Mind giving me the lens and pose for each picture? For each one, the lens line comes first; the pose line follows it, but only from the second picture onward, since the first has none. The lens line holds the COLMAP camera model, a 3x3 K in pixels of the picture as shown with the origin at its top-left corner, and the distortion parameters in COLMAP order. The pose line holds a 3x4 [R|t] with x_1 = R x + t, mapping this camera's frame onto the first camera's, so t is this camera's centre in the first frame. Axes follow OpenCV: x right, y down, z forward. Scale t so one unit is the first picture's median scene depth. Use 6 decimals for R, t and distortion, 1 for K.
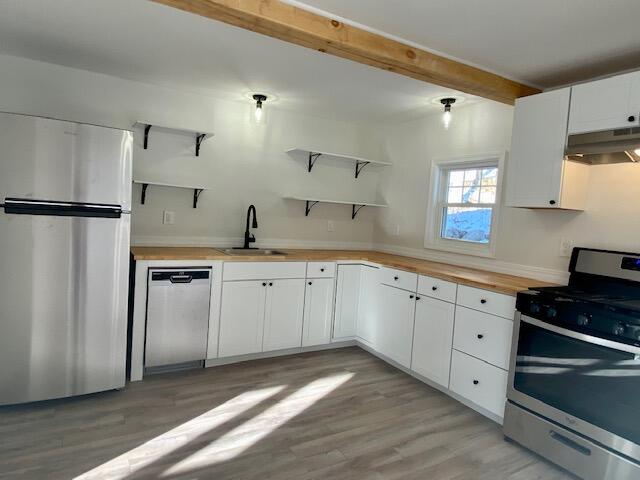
lens RADIAL K [[401.0, 0, 321.3], [0, 401.0, 239.8], [0, 0, 1]] dist [0.024656, -0.009531]
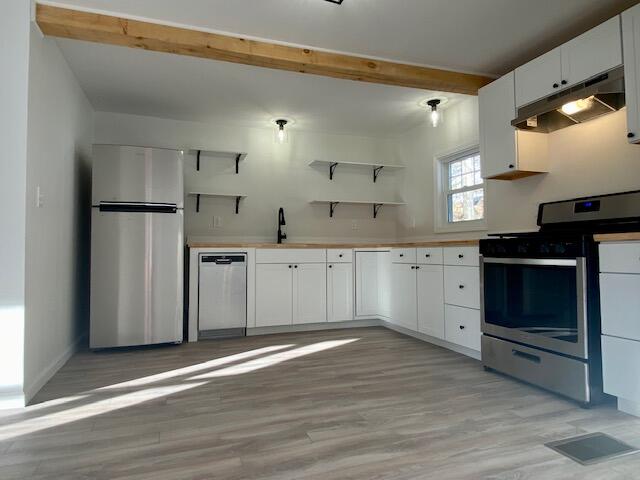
lens RADIAL K [[401.0, 0, 318.2], [0, 401.0, 238.4], [0, 0, 1]] dist [0.024656, -0.009531]
pose [[0.979718, -0.080765, -0.183386, 0.185520], [0.061207, 0.992054, -0.109918, 0.178008], [0.190806, 0.096464, 0.976877, -0.199349]]
